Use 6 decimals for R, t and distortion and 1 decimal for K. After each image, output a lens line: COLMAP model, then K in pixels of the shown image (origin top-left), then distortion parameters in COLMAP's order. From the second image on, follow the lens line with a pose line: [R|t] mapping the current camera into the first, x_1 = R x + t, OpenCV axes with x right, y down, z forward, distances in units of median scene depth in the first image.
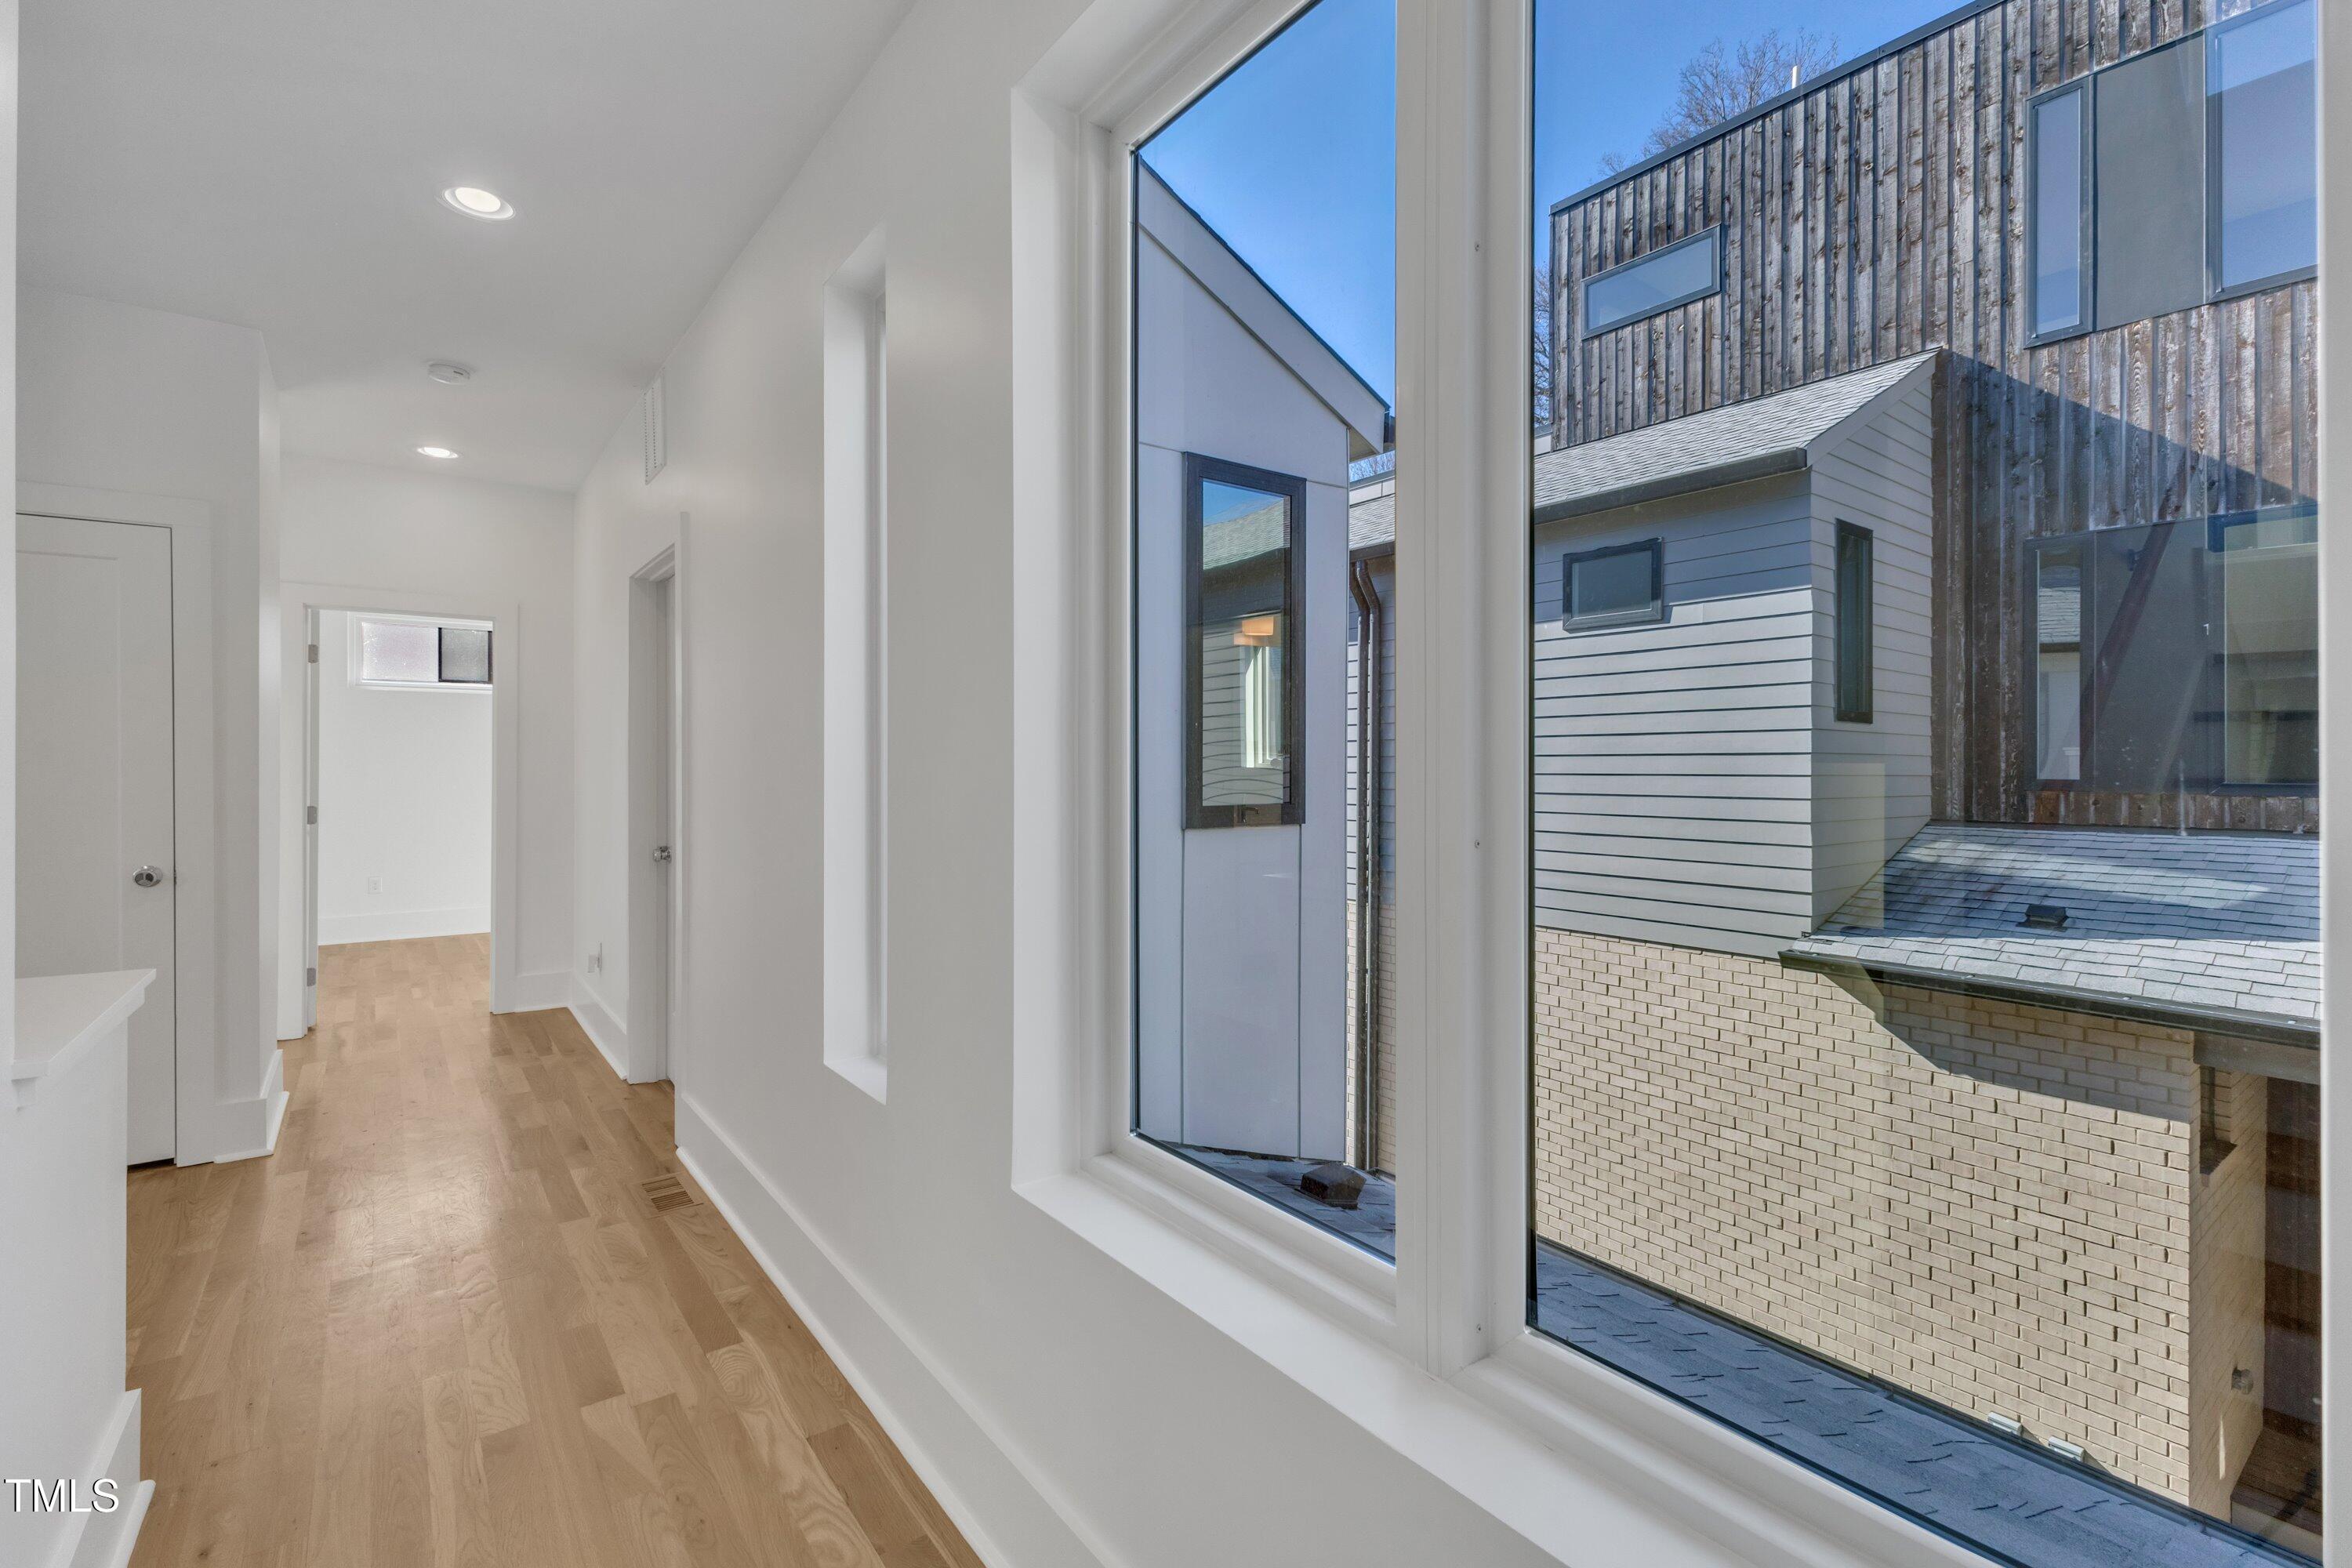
lens RADIAL K [[1042.6, 0, 1178.9], [0, 1042.6, 758.2], [0, 0, 1]] dist [0.013646, -0.008806]
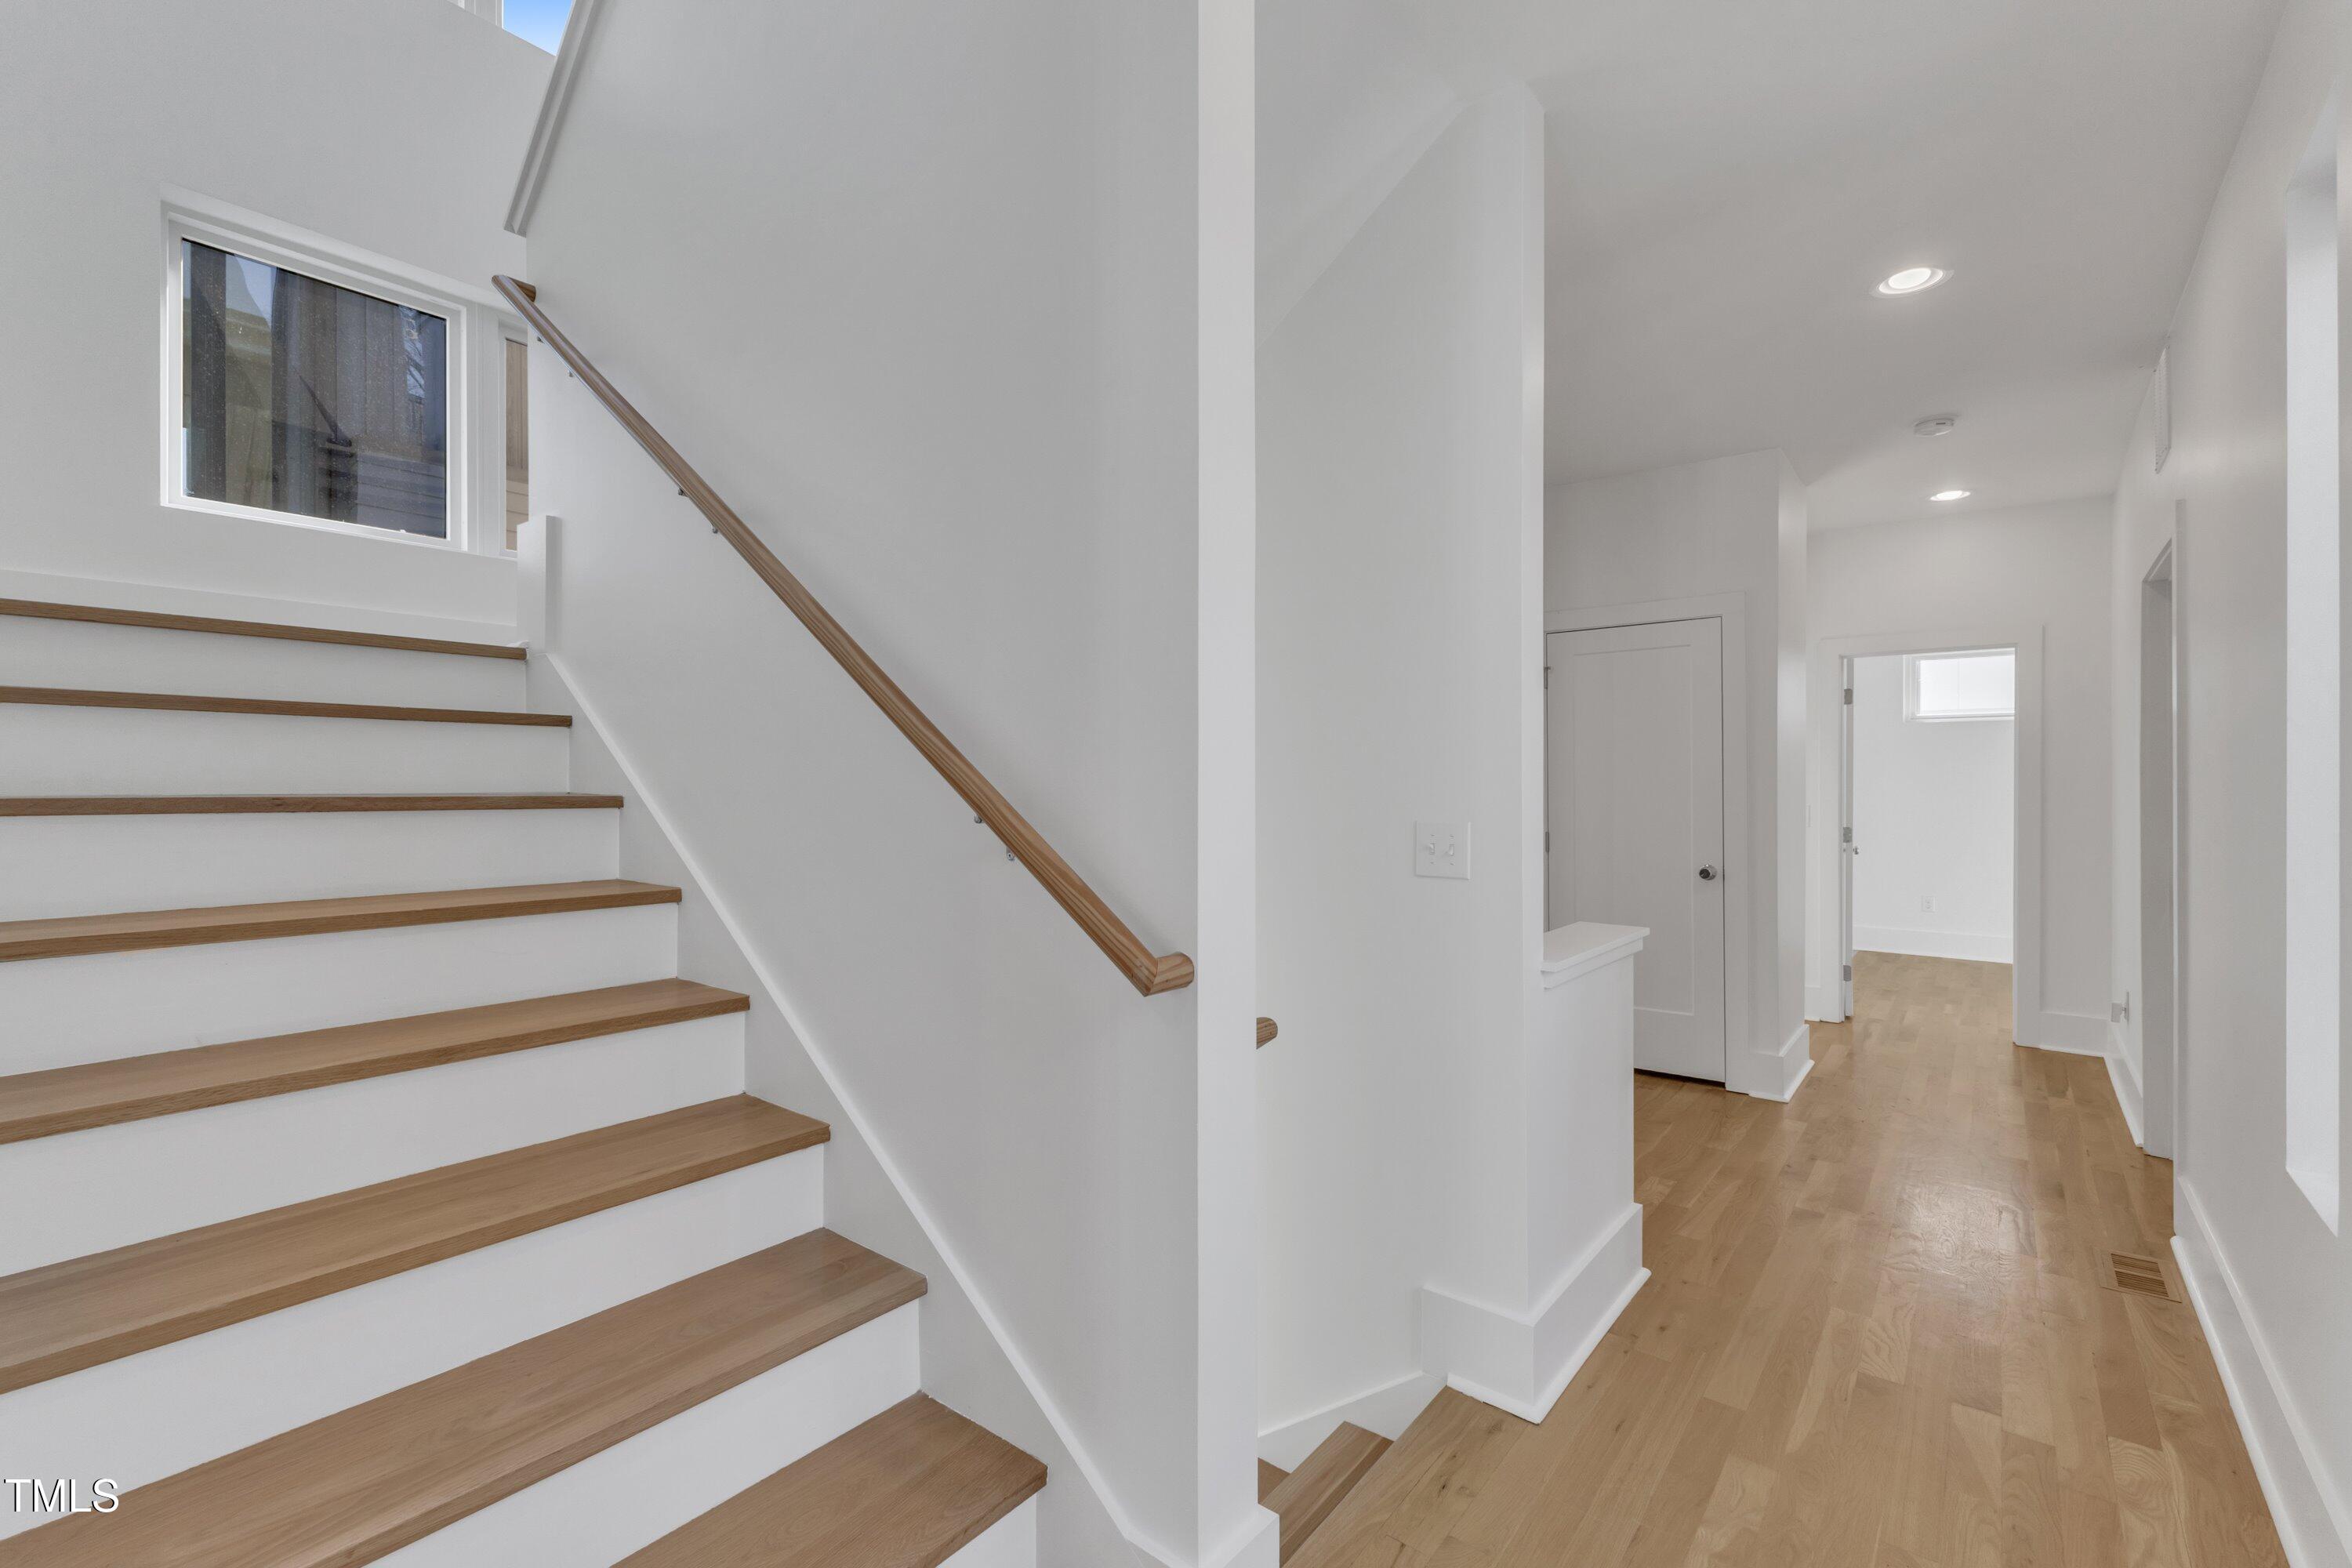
lens RADIAL K [[1023.4, 0, 1176.0], [0, 1023.4, 784.0], [0, 0, 1]] dist [0.008360, -0.000266]
pose [[0.242931, -0.003347, -0.970038, 0.229877], [0.002113, 0.999994, -0.002922, -0.001528], [0.970041, -0.001340, 0.242936, -0.011651]]
